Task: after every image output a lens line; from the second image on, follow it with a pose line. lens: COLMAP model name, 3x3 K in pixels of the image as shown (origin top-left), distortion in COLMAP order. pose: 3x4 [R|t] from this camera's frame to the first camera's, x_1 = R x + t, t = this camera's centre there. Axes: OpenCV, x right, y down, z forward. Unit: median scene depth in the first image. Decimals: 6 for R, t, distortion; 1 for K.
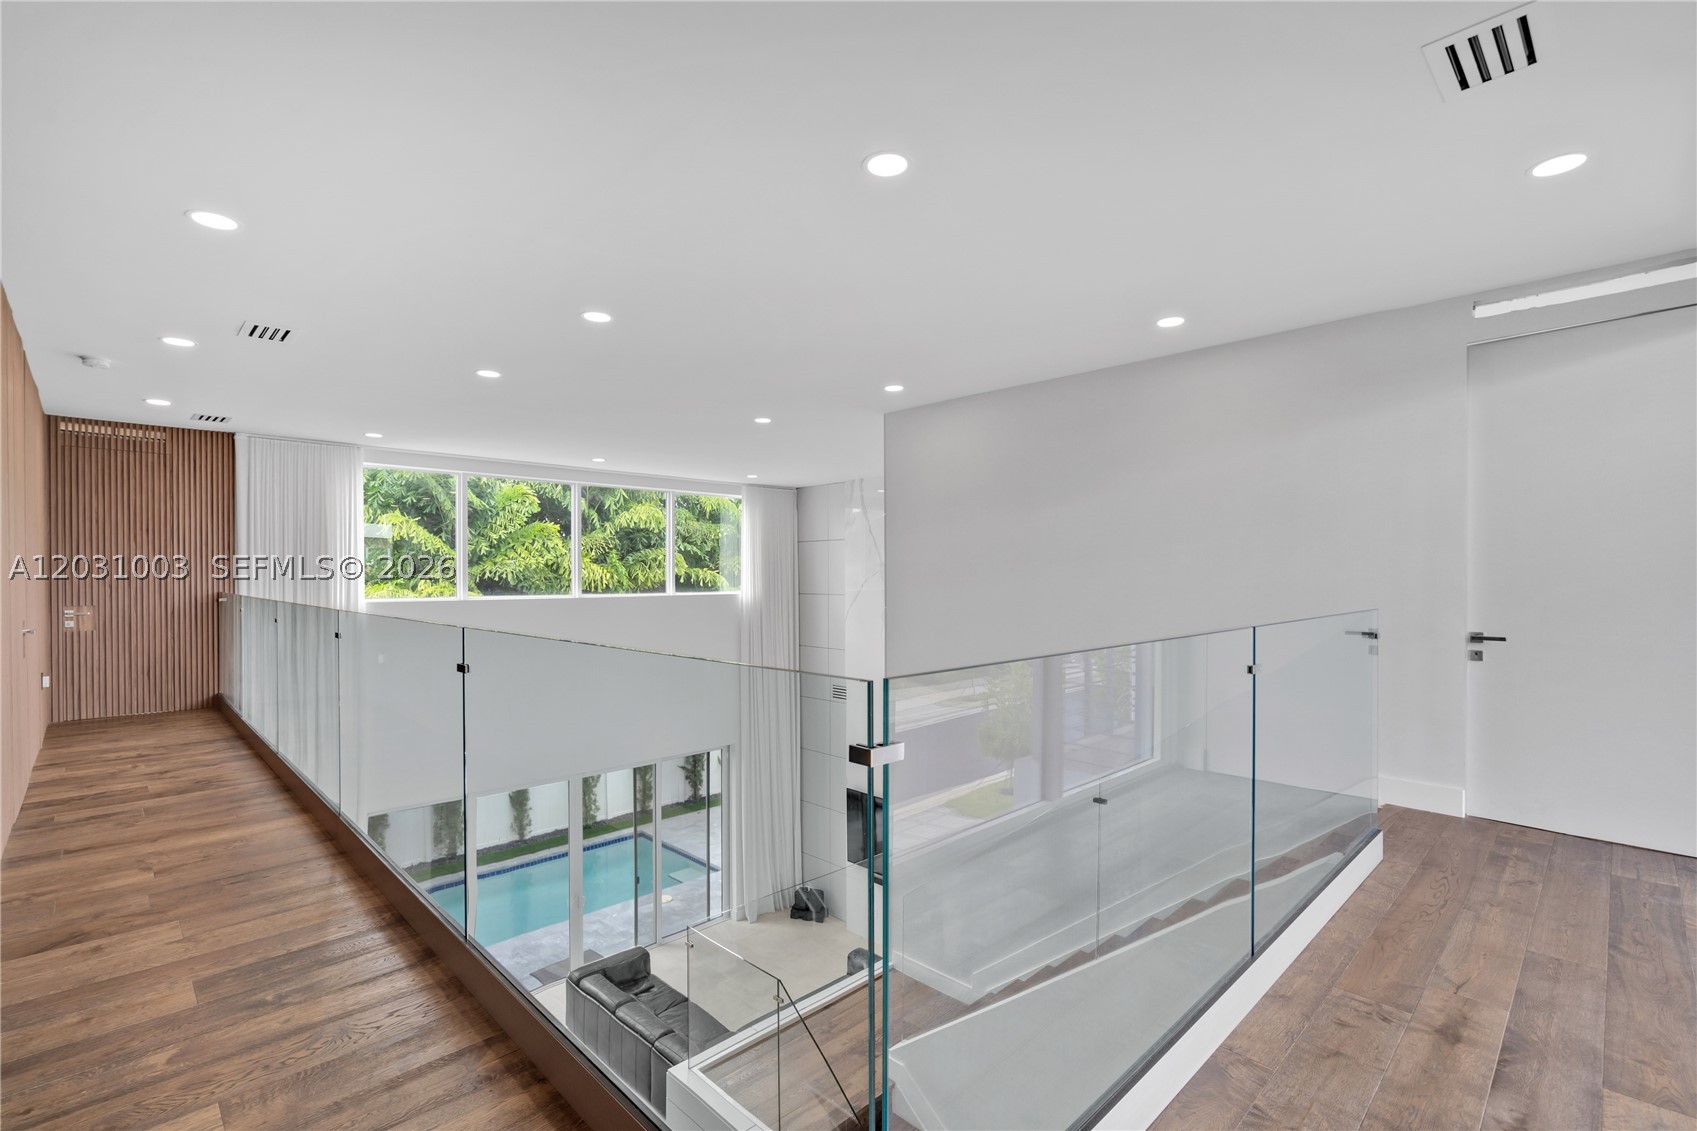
lens RADIAL K [[766.0, 0, 851.5], [0, 766.0, 577.0], [0, 0, 1]] dist [0.000411, -0.000512]
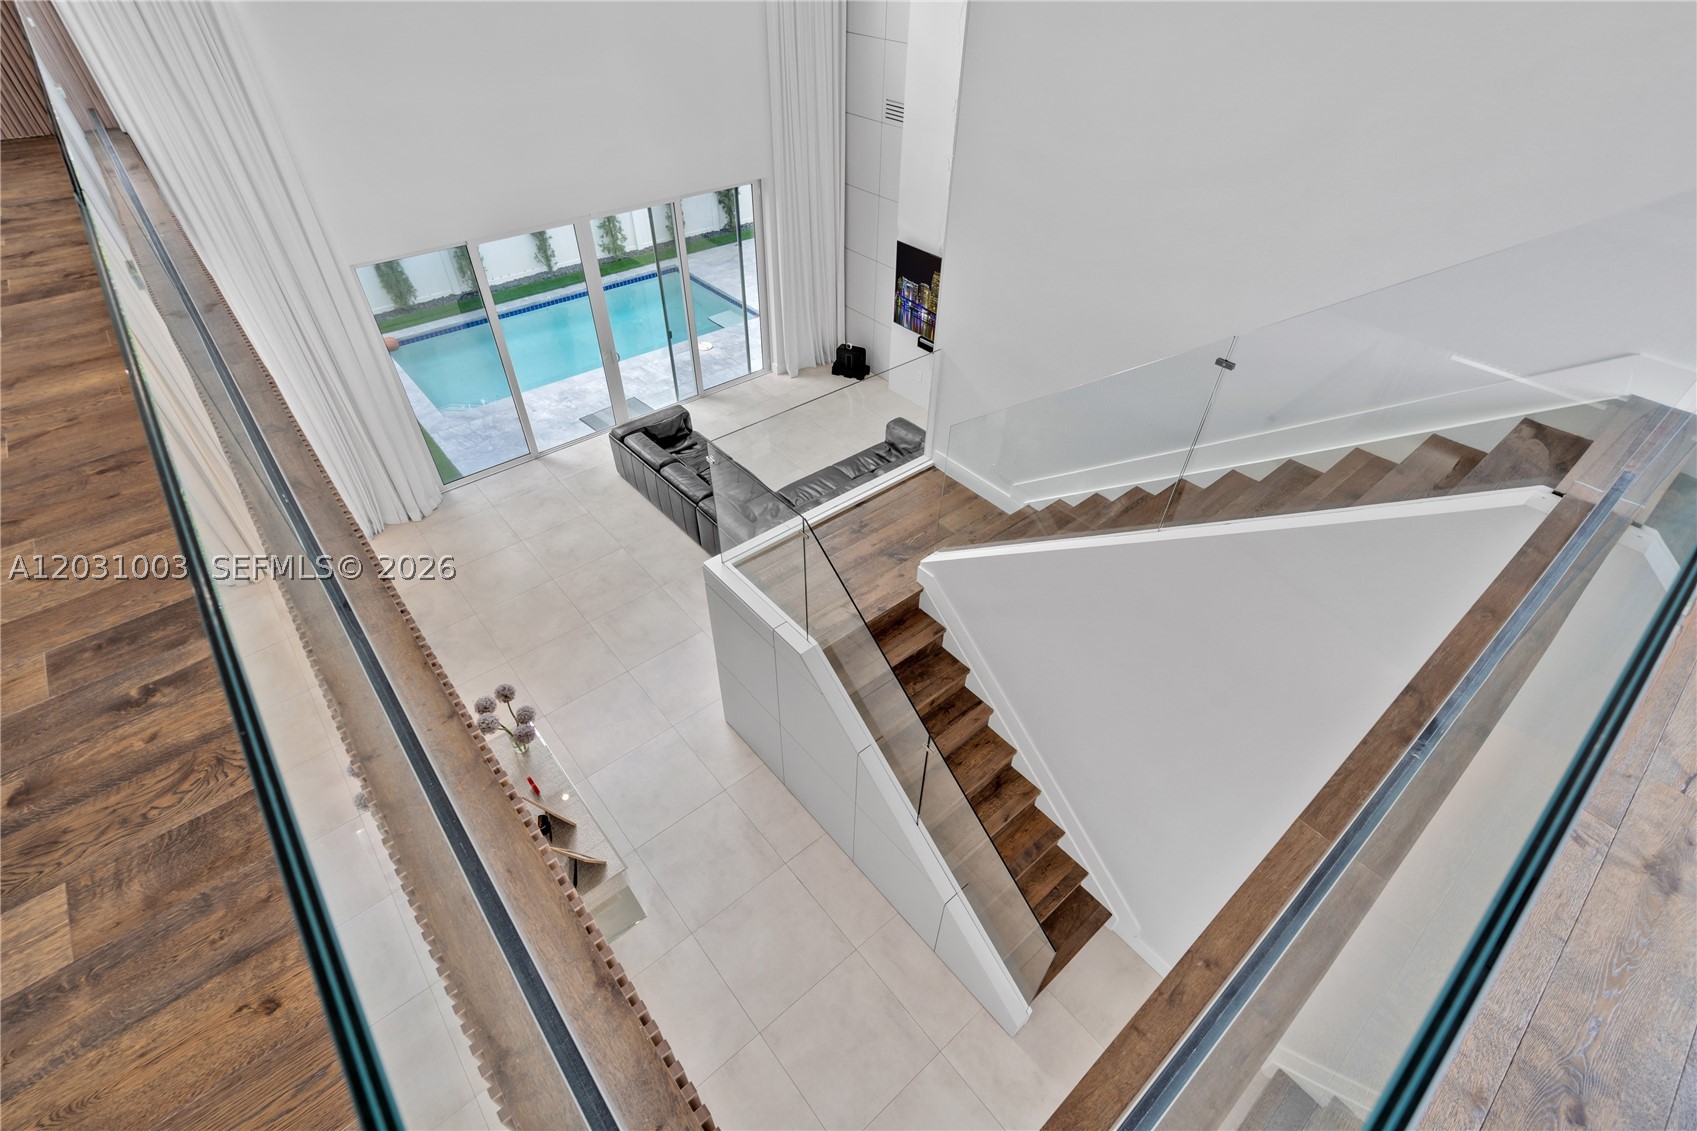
lens RADIAL K [[766.0, 0, 849.7], [0, 766.0, 582.5], [0, 0, 1]] dist [0.000411, -0.000512]
pose [[0.997220, 0.058858, -0.045689, 0.003997], [-0.012708, 0.738558, 0.674070, -0.019592], [0.073418, -0.671616, 0.737253, 0.123141]]
